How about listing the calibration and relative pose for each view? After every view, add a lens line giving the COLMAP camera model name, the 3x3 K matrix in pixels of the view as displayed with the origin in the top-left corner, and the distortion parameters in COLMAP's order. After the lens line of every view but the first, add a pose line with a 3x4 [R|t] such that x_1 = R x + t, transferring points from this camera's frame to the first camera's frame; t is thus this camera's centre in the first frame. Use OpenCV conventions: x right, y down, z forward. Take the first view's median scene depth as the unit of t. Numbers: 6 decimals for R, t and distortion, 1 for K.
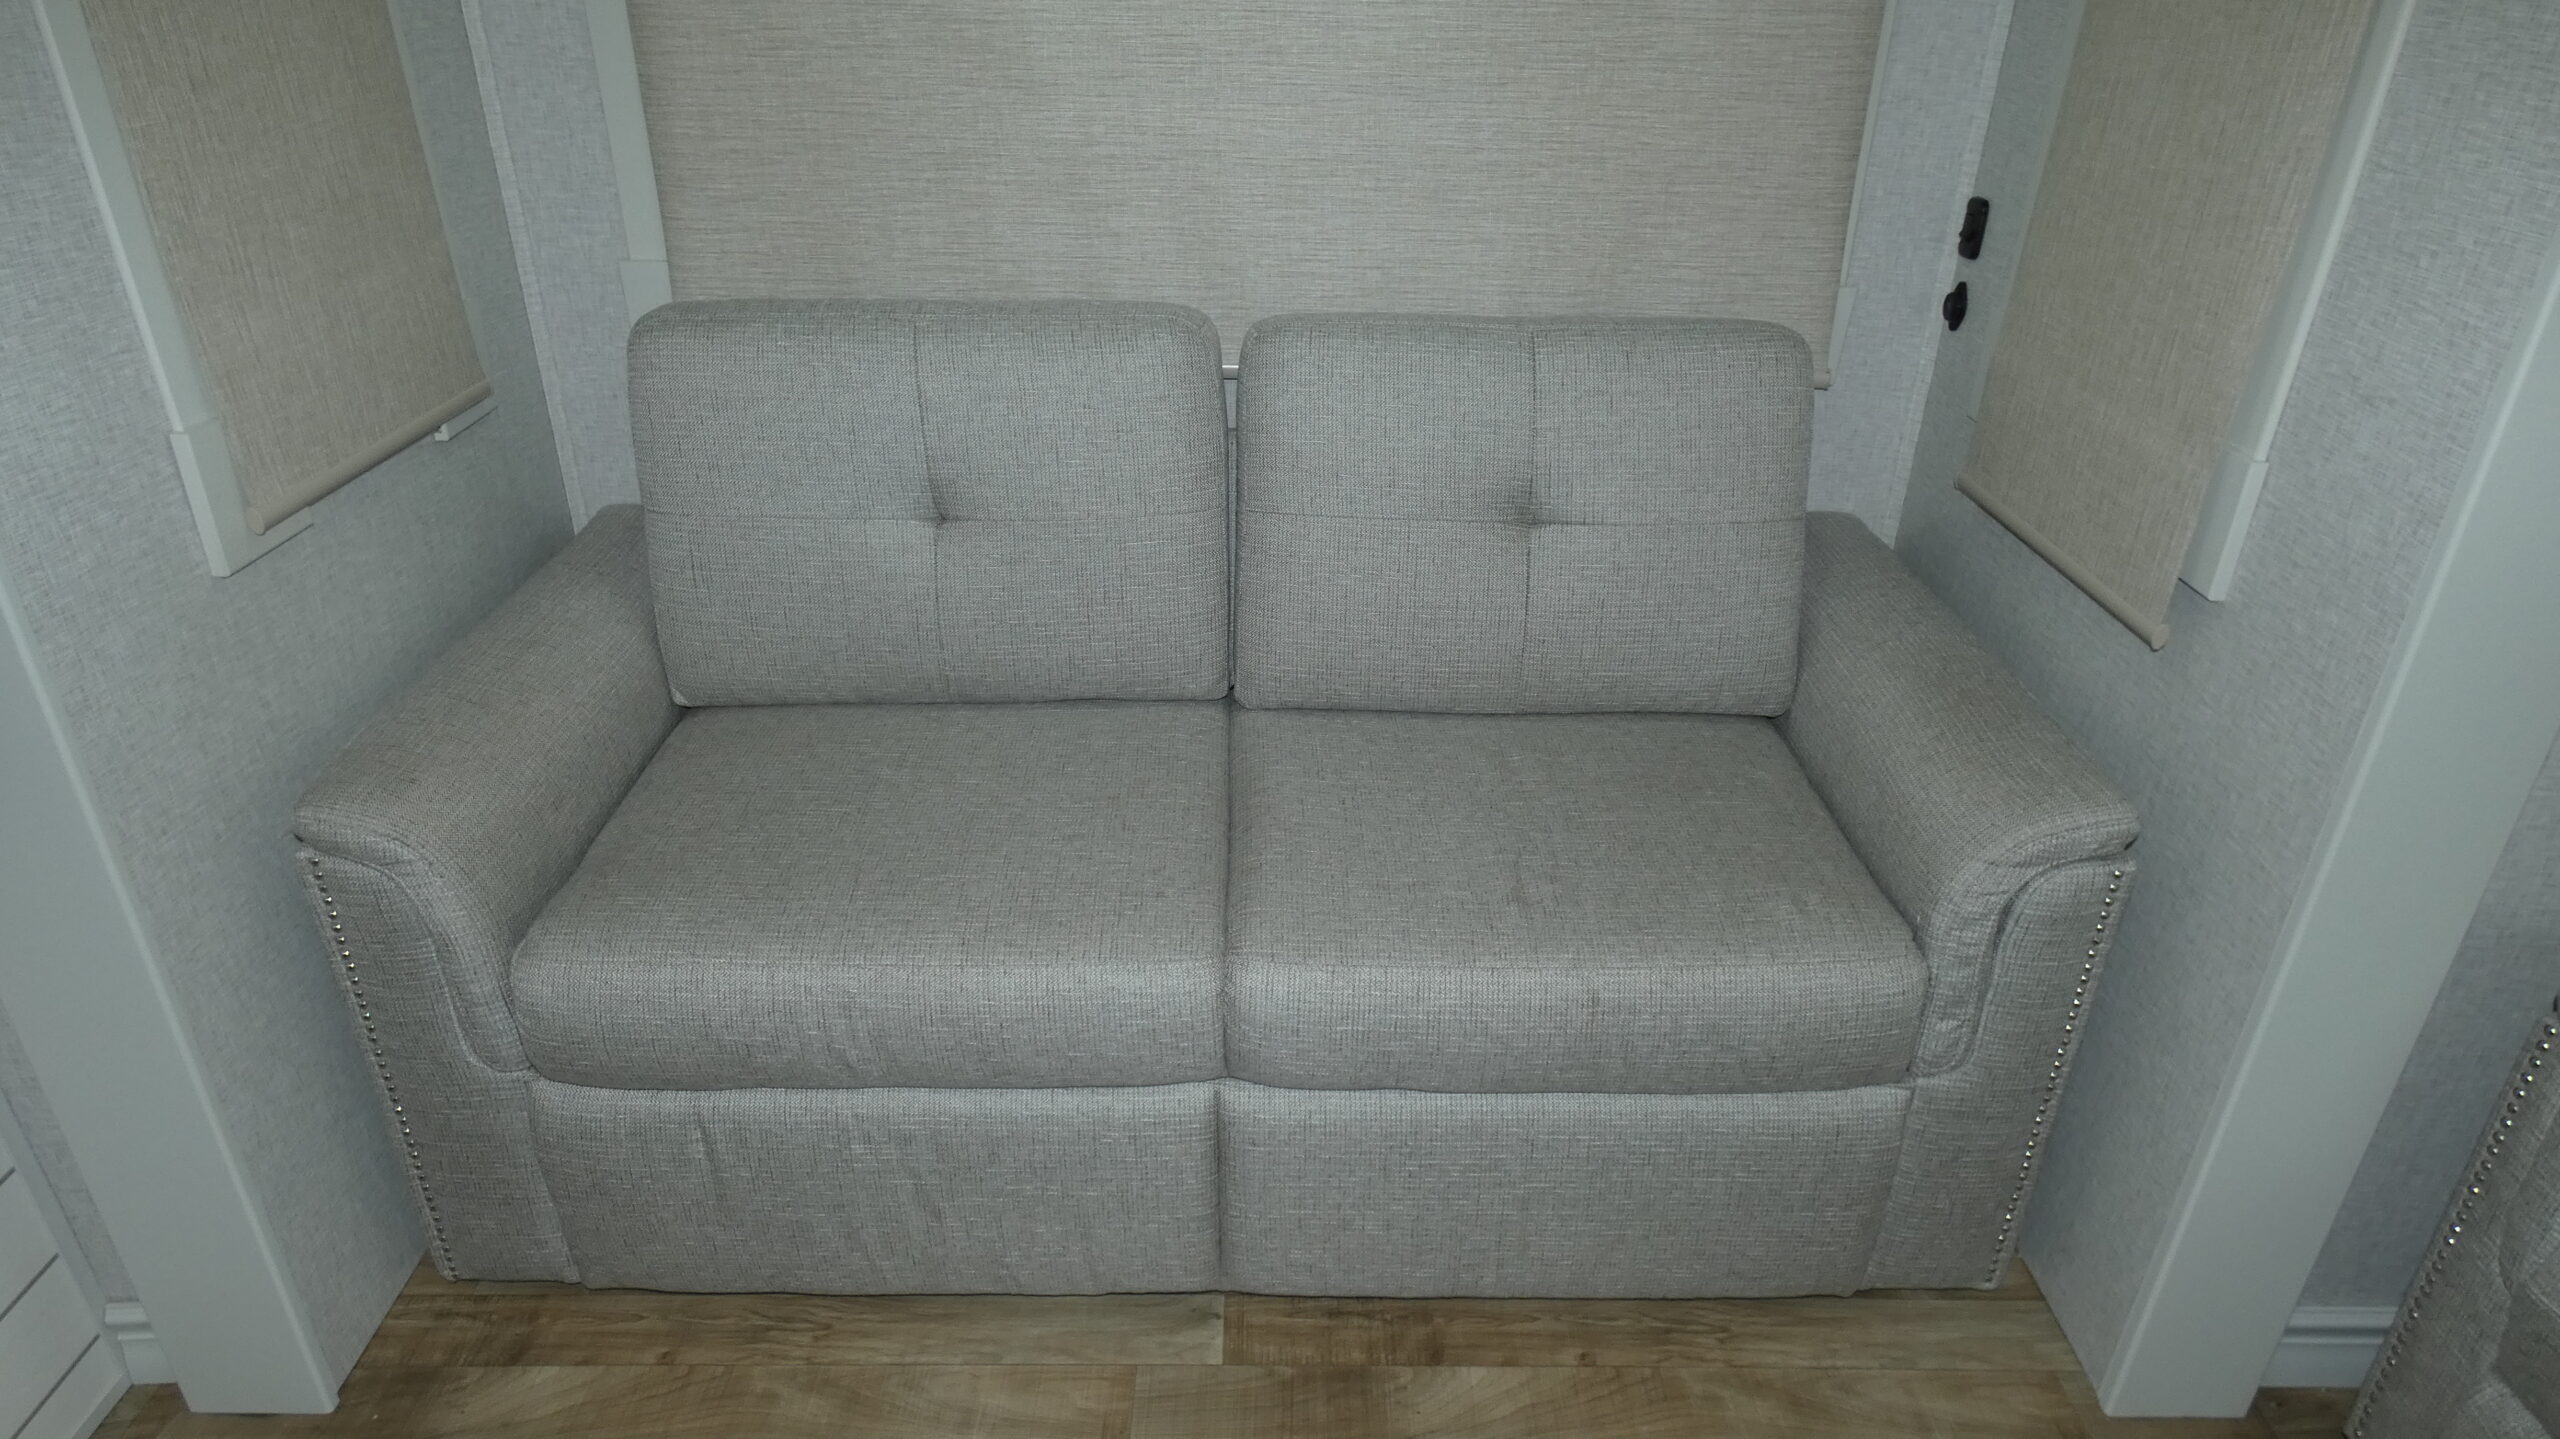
lens RADIAL K [[1521.6, 0, 1283.0], [0, 1521.6, 718.3], [0, 0, 1]] dist [-0.011517, -0.000281]
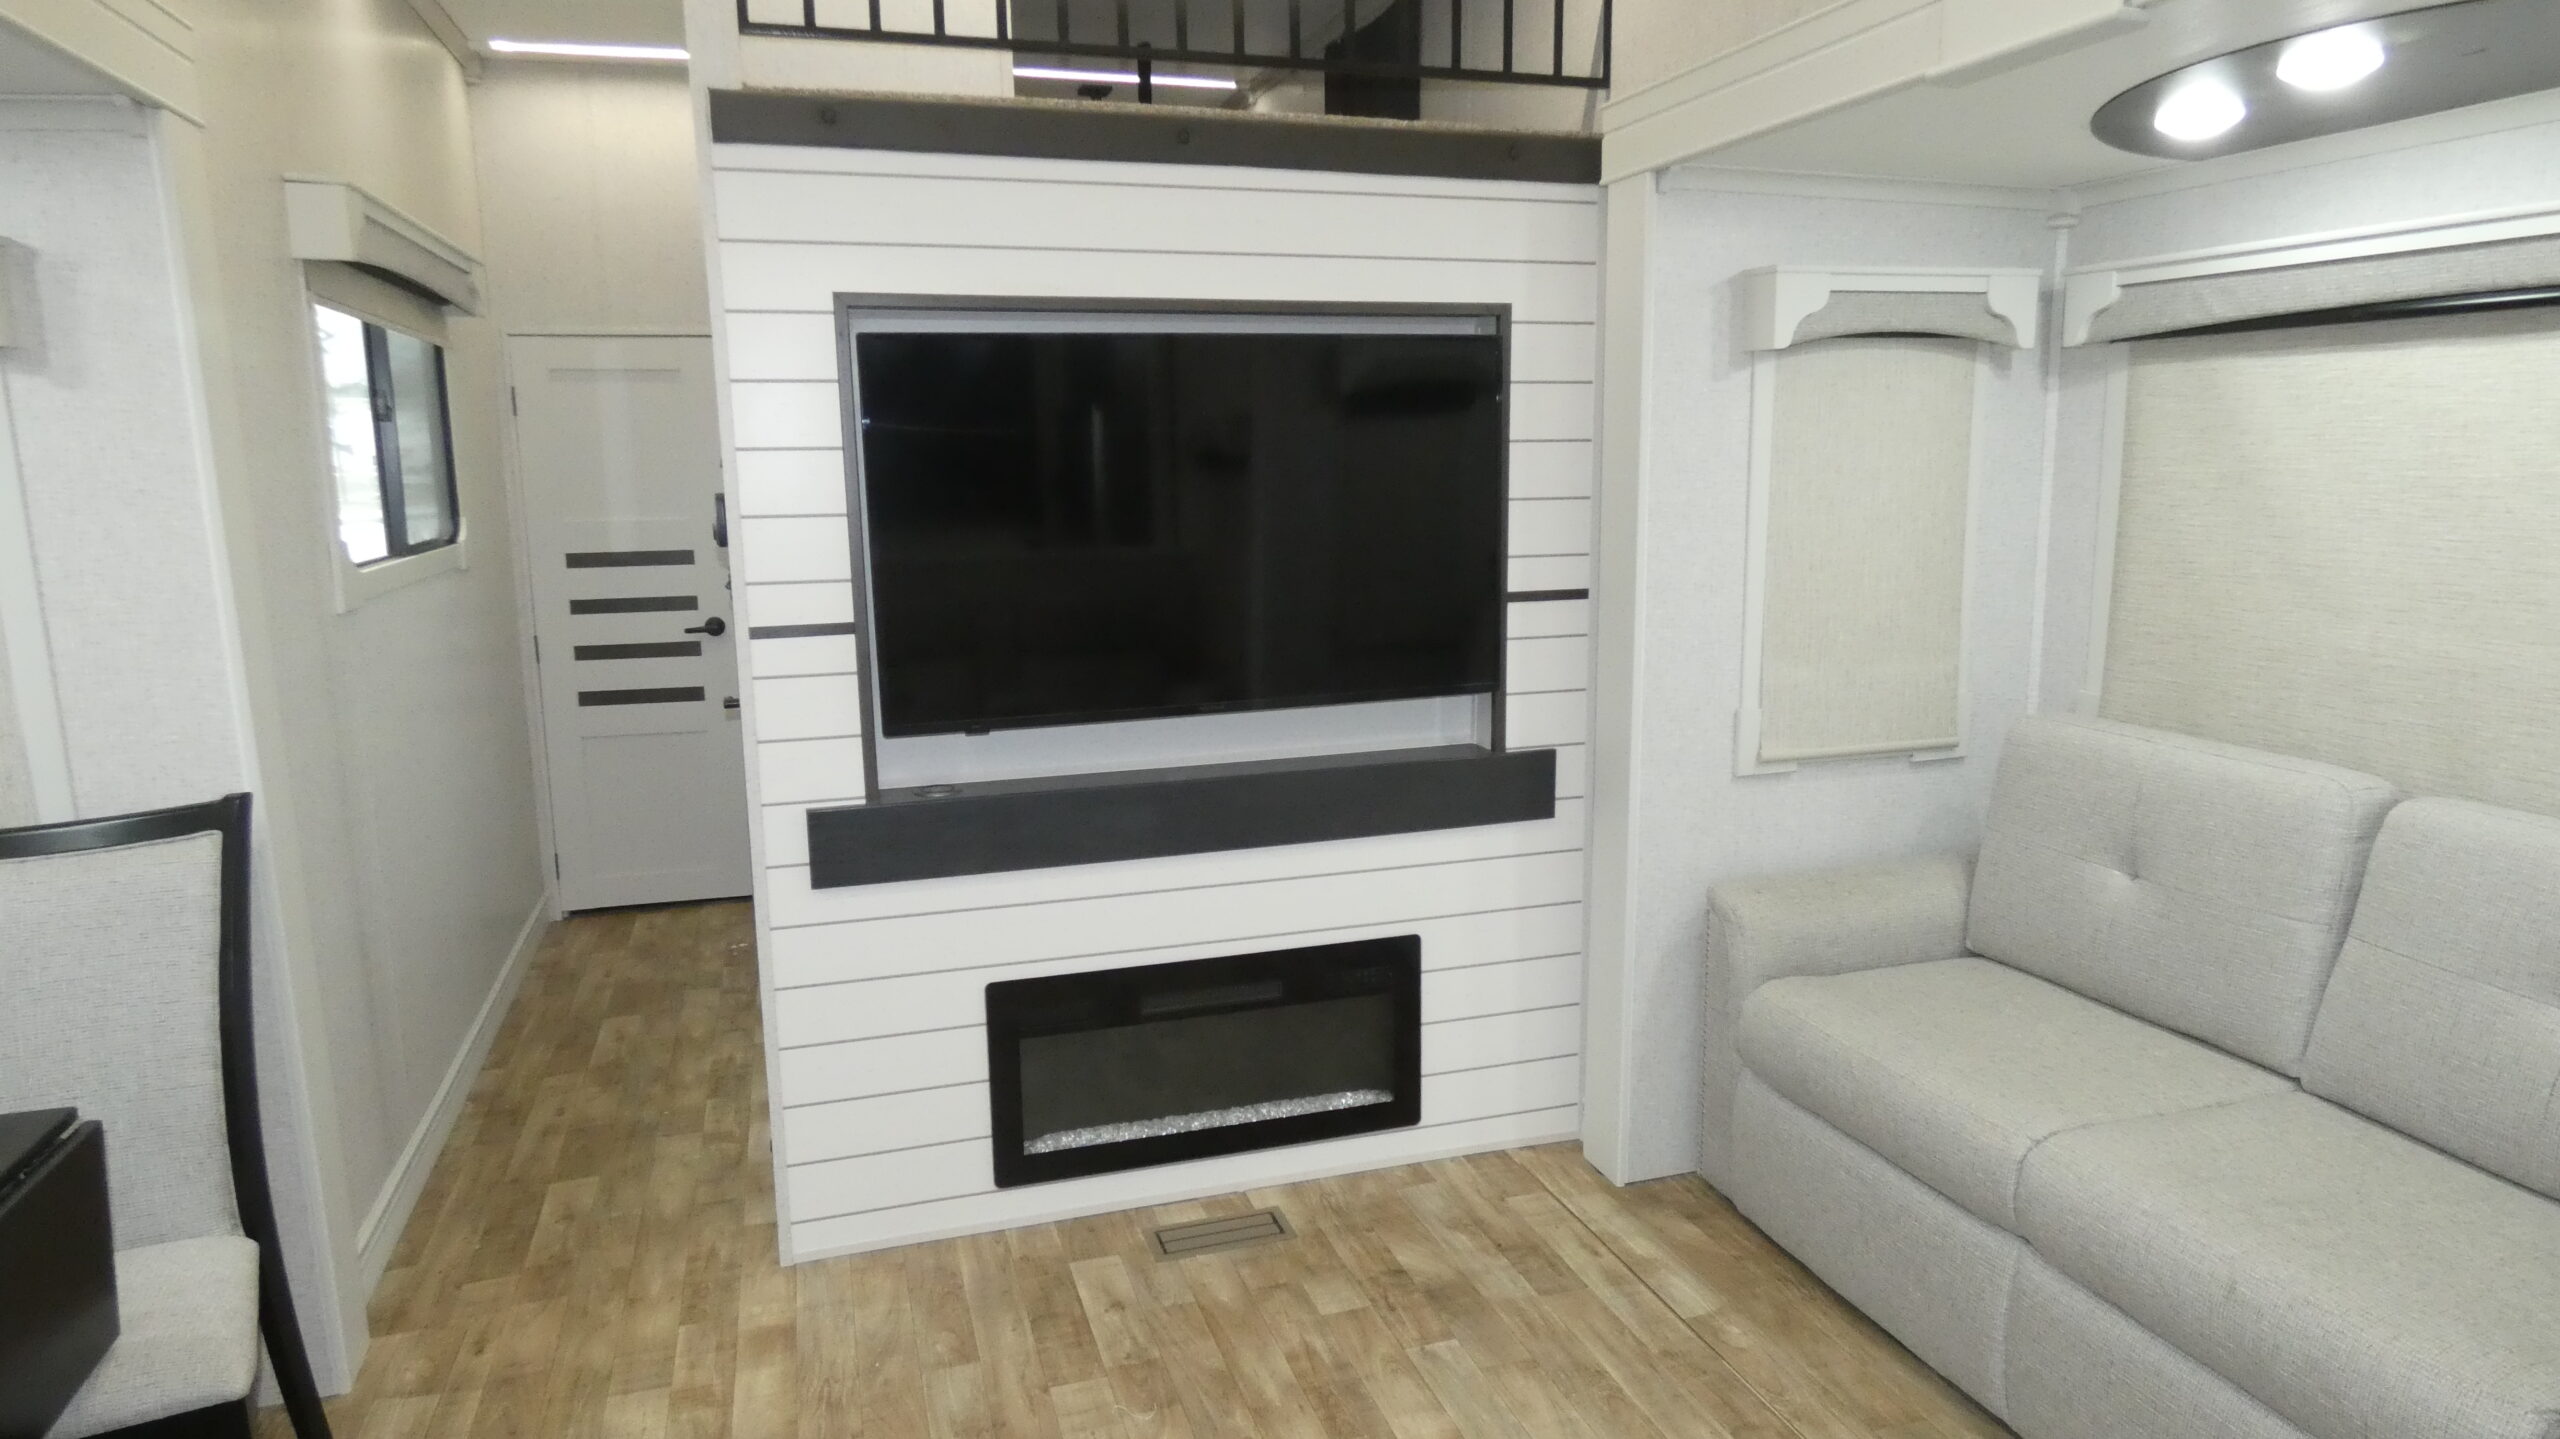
lens RADIAL K [[1521.6, 0, 1286.0], [0, 1521.6, 704.5], [0, 0, 1]] dist [-0.011517, -0.000281]
pose [[0.296522, 0.142882, -0.944277, 0.964573], [-0.427814, 0.903864, 0.002425, 0.070162], [0.853844, 0.403255, 0.329143, -0.254395]]
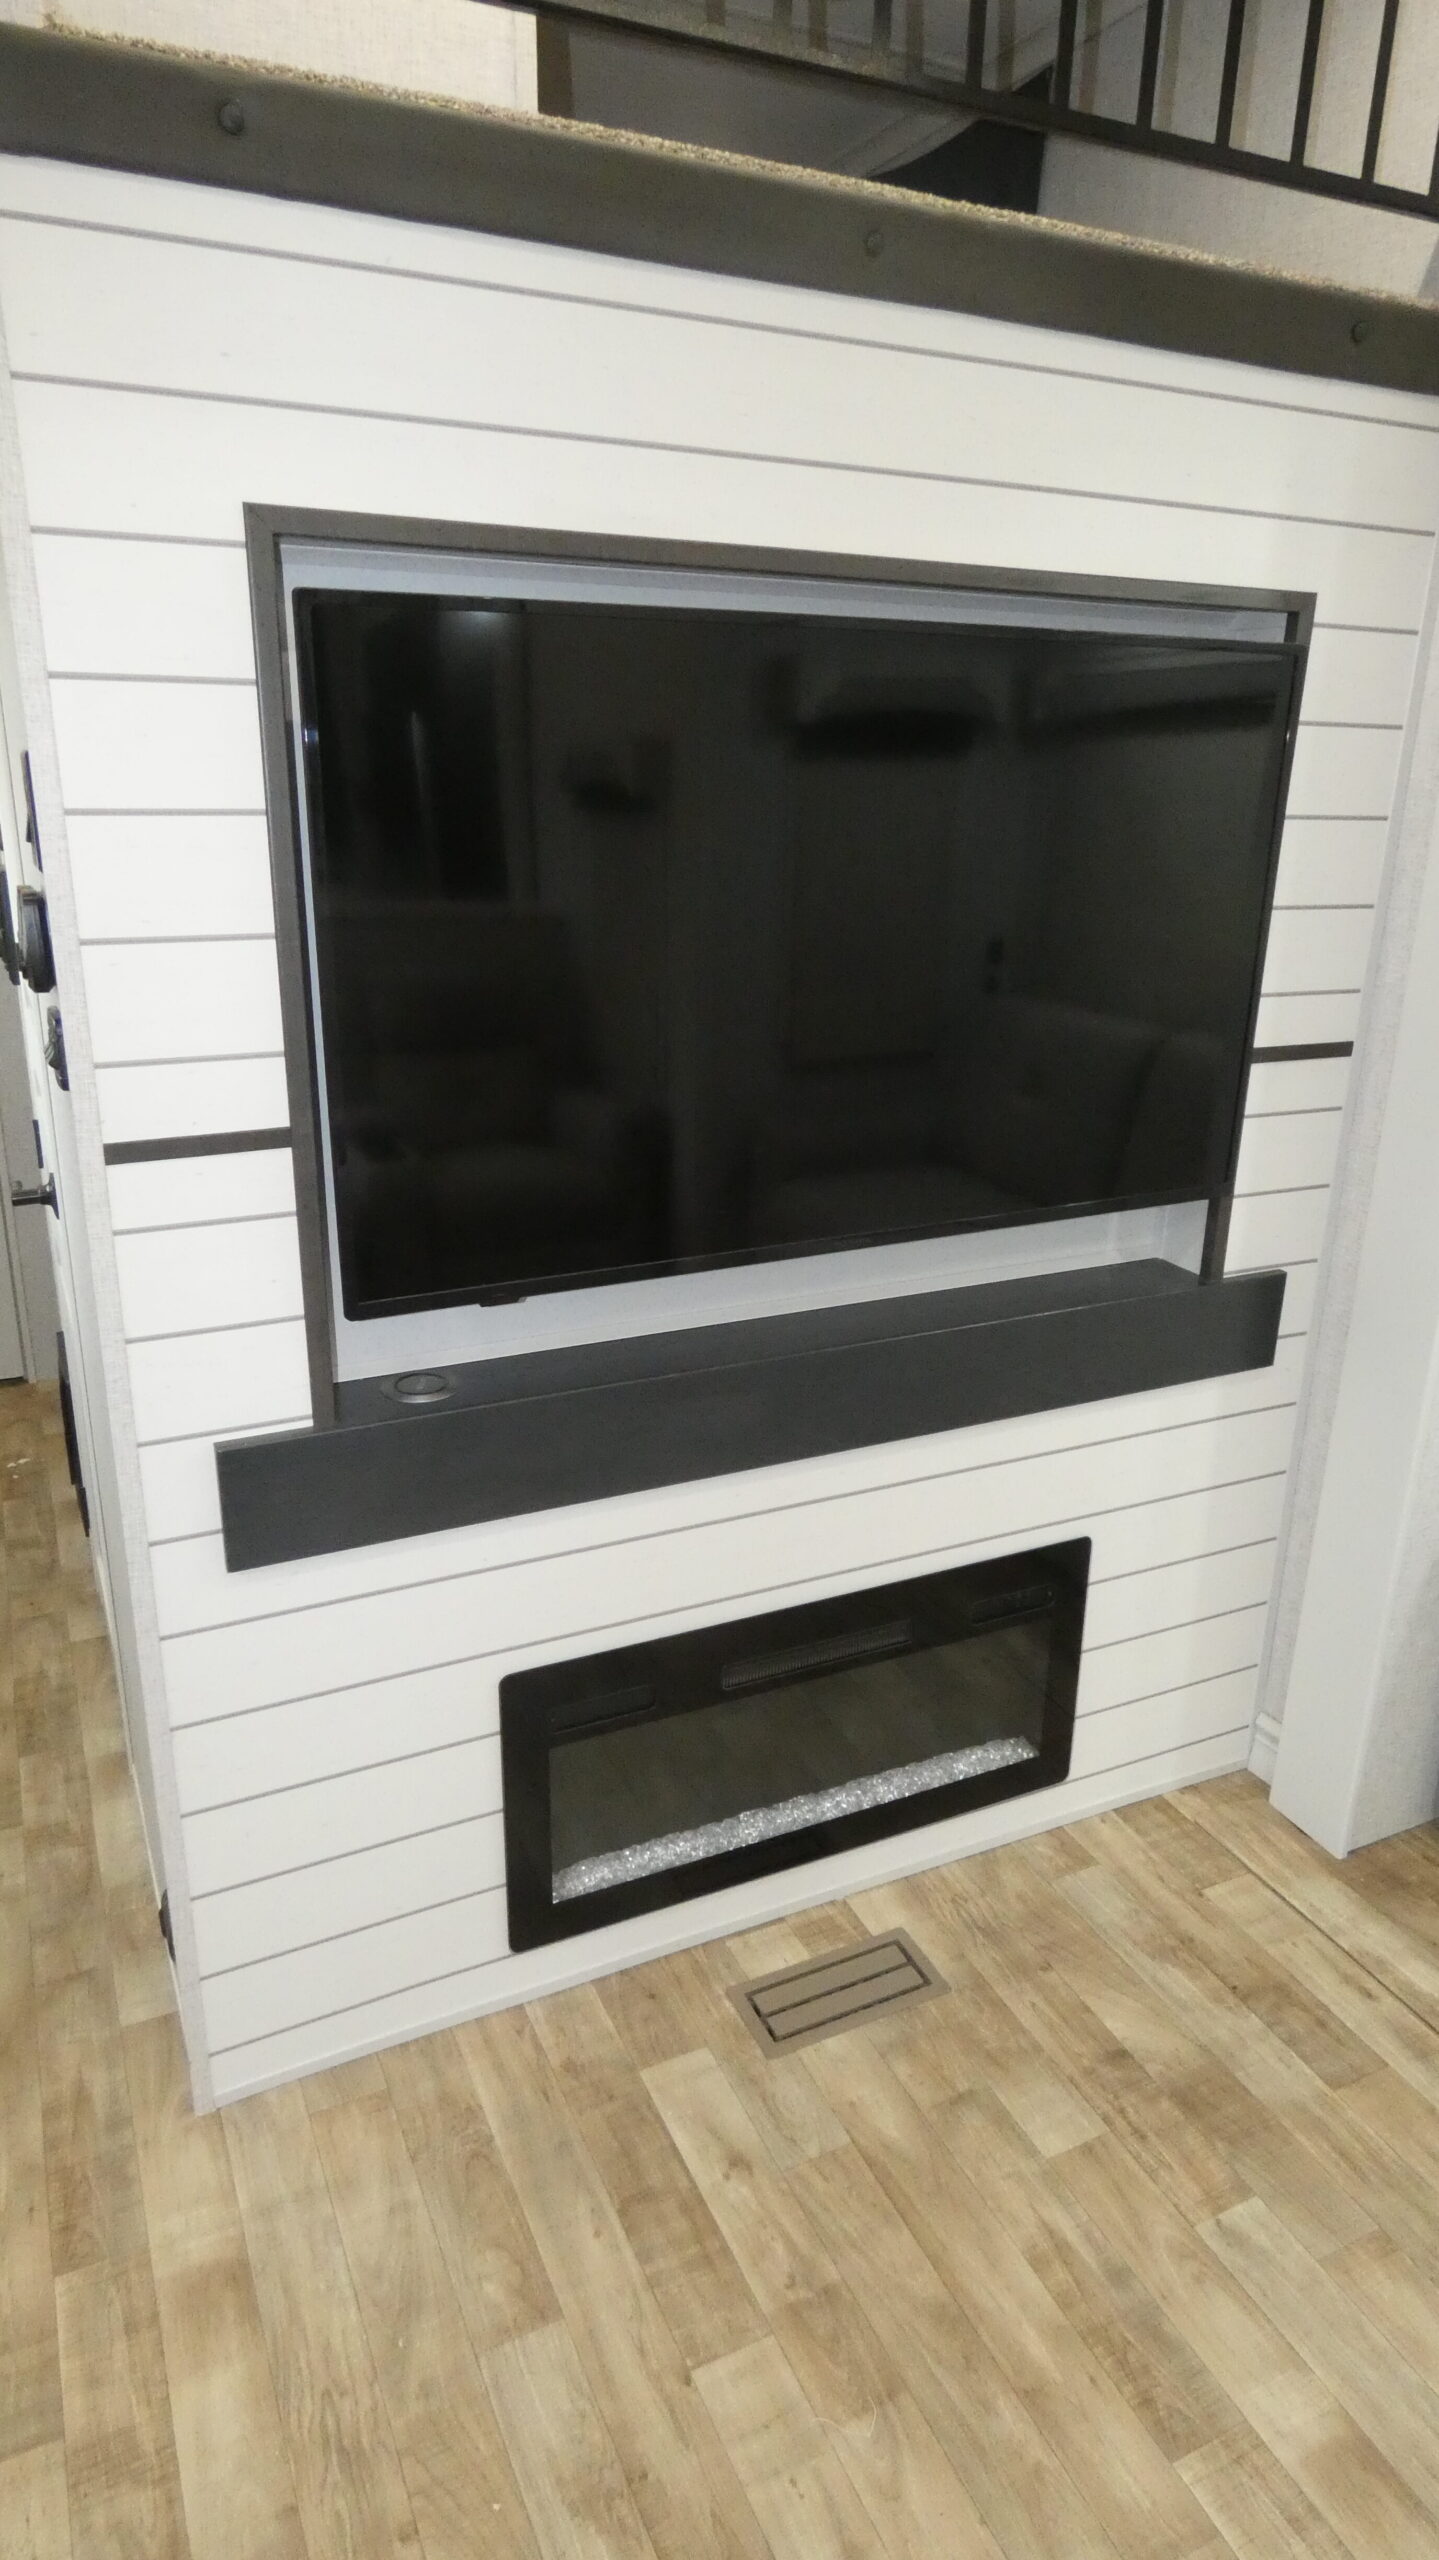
lens RADIAL K [[1521.6, 0, 723.5], [0, 1521.6, 1273.5], [0, 0, 1]] dist [-0.011517, -0.000281]
pose [[0.421123, 0.288793, -0.859799, 0.201857], [-0.432670, 0.897108, 0.089407, 0.075537], [0.797153, 0.334358, 0.502745, -0.375505]]
